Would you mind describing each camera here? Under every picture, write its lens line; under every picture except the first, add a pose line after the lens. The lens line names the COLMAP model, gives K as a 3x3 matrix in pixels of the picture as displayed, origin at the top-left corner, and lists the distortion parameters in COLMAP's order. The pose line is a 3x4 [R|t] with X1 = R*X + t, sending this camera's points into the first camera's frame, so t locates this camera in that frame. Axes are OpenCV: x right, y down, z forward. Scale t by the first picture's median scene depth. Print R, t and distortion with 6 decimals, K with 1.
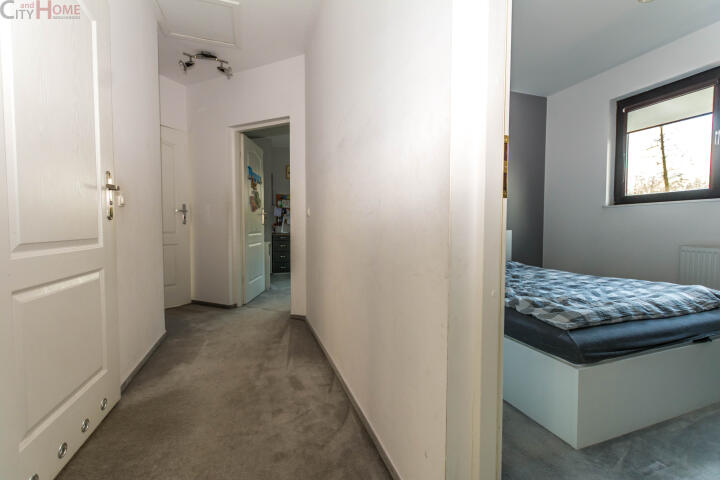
lens RADIAL K [[315.3, 0, 364.5], [0, 315.3, 237.0], [0, 0, 1]] dist [0.001440, -0.000344]
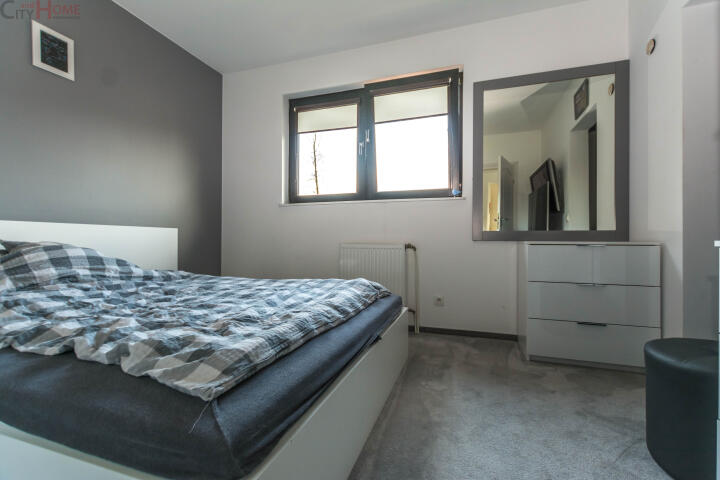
lens RADIAL K [[315.3, 0, 365.6], [0, 315.3, 244.6], [0, 0, 1]] dist [0.001440, -0.000344]
pose [[0.615636, -0.008907, 0.787980, 0.316268], [0.021334, 0.999758, -0.005367, 0.057482], [-0.787742, 0.020115, 0.615677, 0.405808]]
